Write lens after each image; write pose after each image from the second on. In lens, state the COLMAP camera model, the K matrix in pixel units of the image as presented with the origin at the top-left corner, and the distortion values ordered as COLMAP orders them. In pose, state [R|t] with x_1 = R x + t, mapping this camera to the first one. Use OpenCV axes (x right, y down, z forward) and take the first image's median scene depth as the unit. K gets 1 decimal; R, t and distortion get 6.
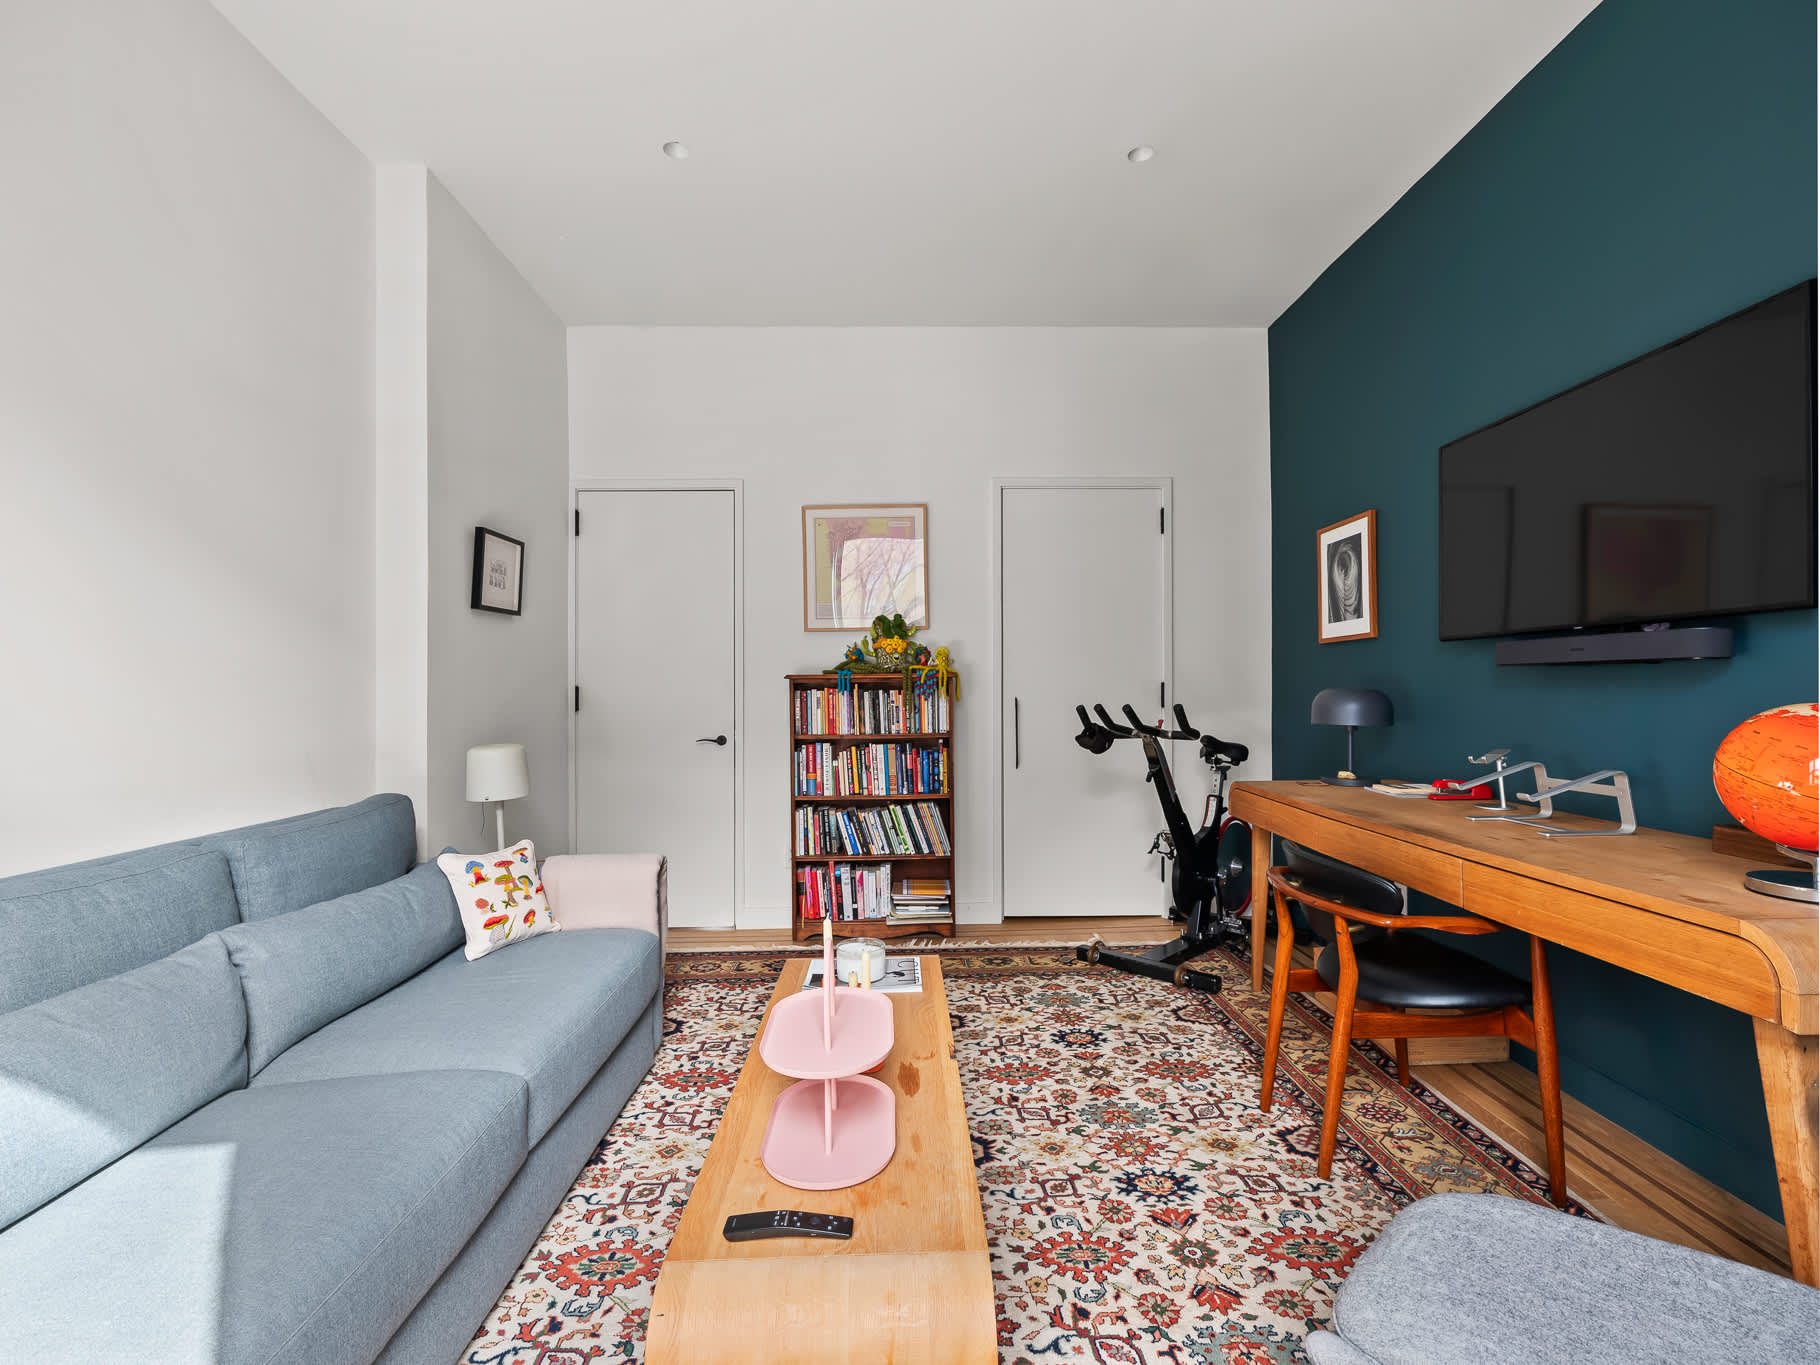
lens RADIAL K [[828.5, 0, 910.0], [0, 828.5, 682.5], [0, 0, 1]] dist [-0.004044, -0.000124]
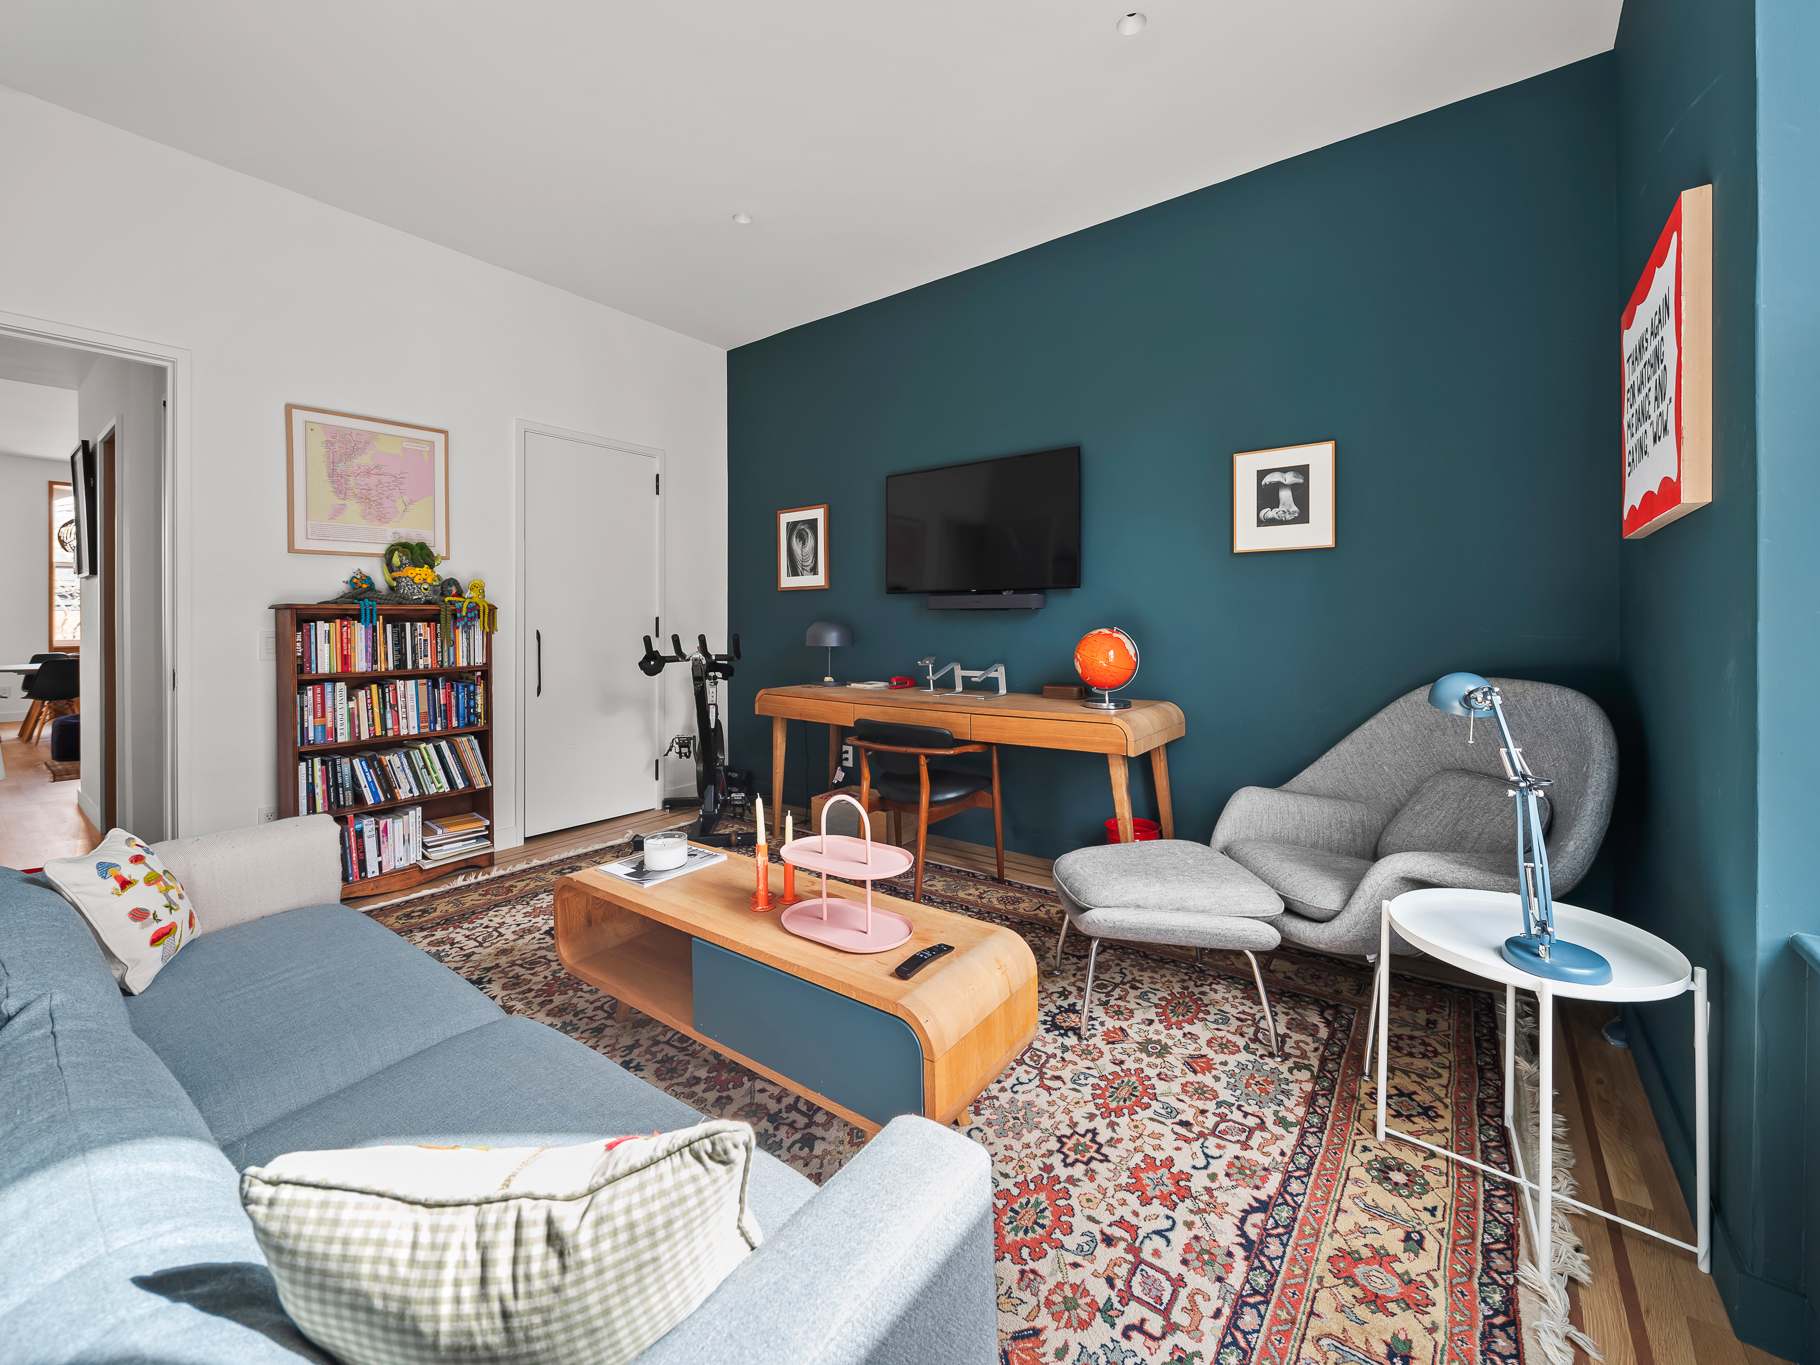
lens RADIAL K [[739.0, 0, 909.1], [0, 739.0, 619.0], [0, 0, 1]] dist [-0.002900, -0.001088]
pose [[0.613646, 0.007023, 0.789550, -0.352122], [-0.008905, 0.999958, -0.001974, 0.002132], [-0.789531, -0.005819, 0.613683, 0.042802]]
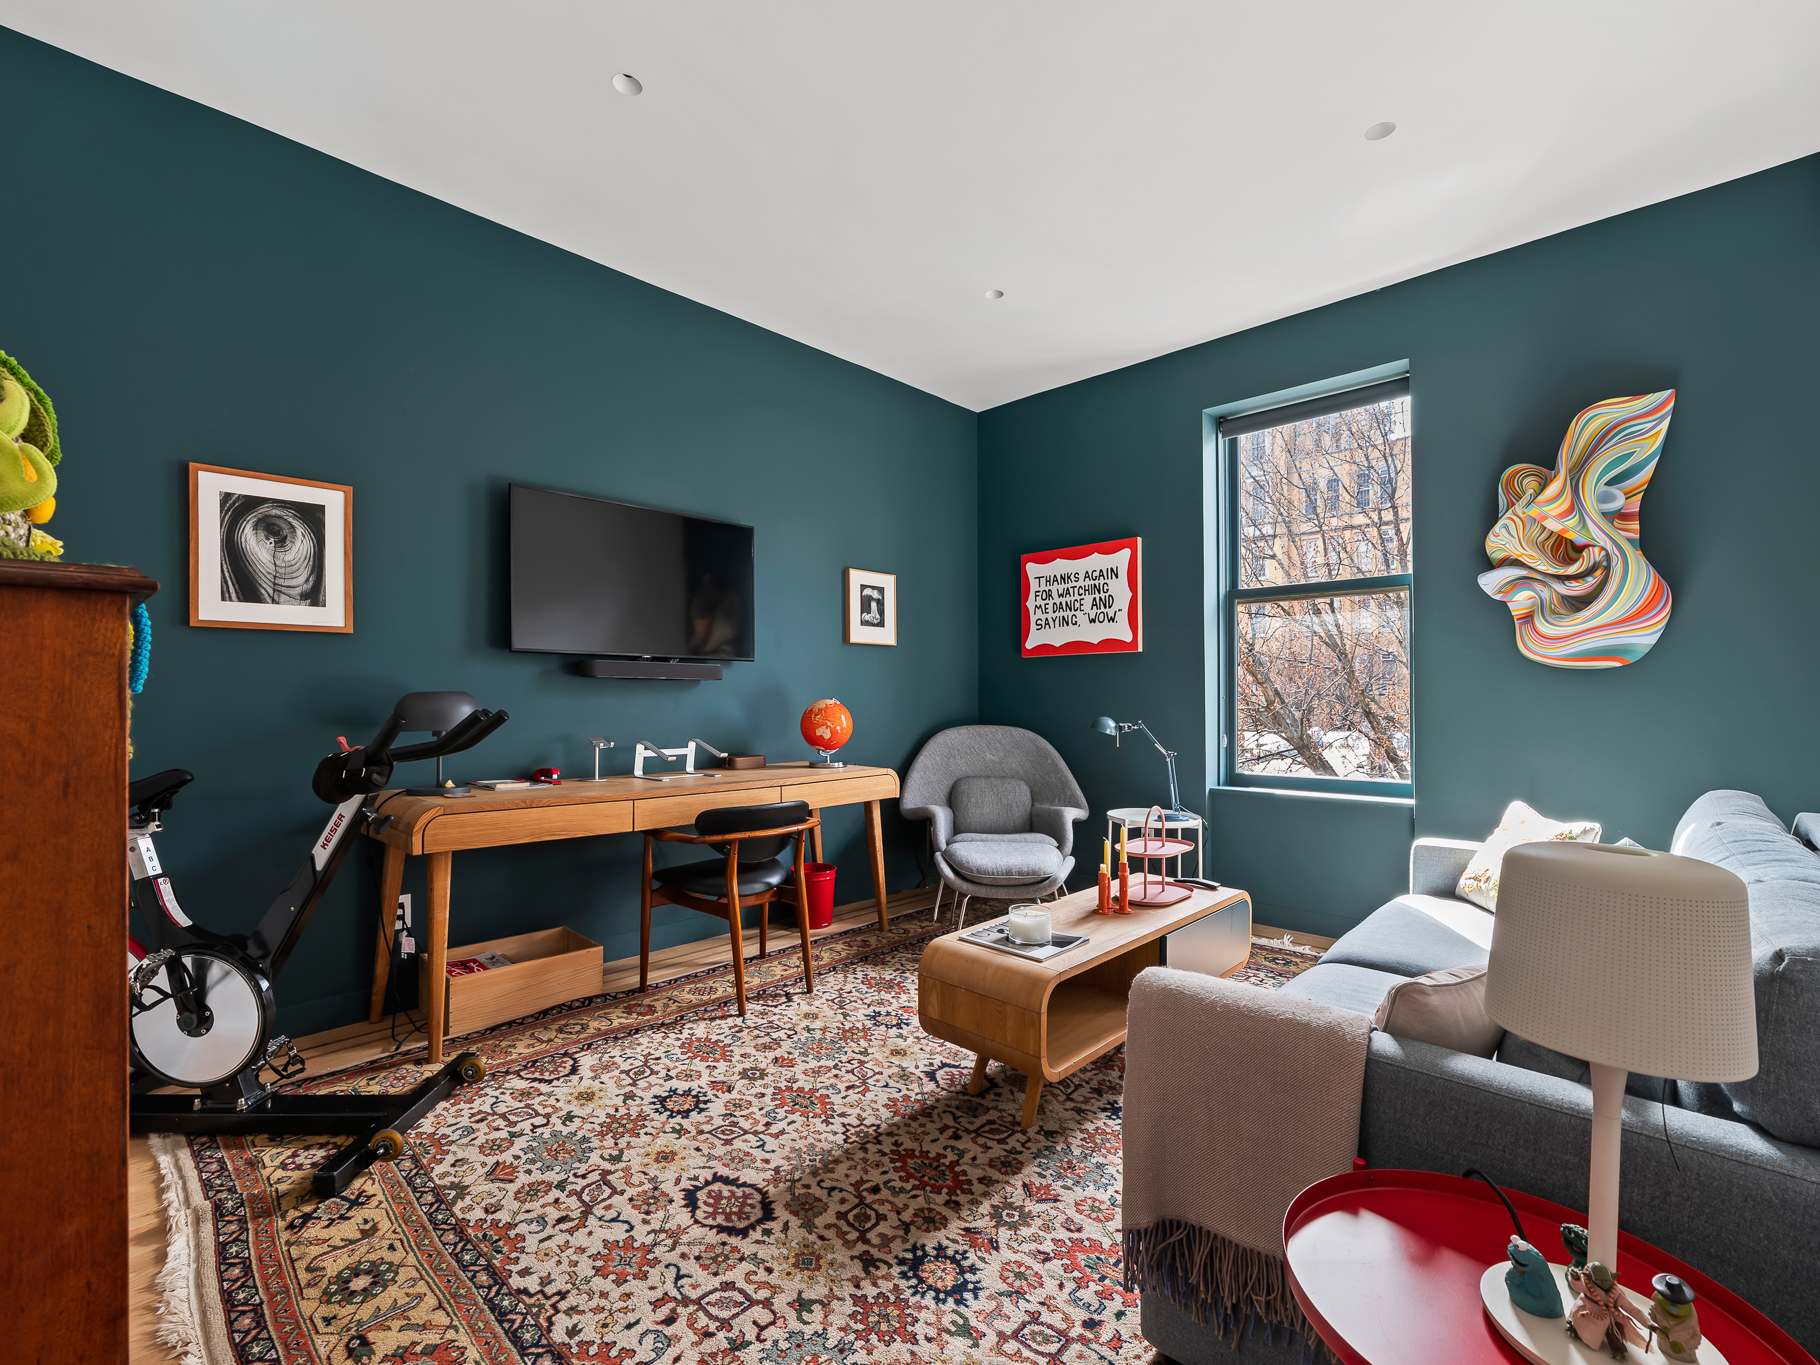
lens RADIAL K [[818.4, 0, 910.0], [0, 818.4, 682.5], [0, 0, 1]] dist [0.003794, 0.000823]
pose [[-0.706067, -0.001961, 0.708142, -0.398039], [-0.019300, 0.999678, -0.016475, 0.000163], [-0.707882, -0.025299, -0.705878, 1.008691]]
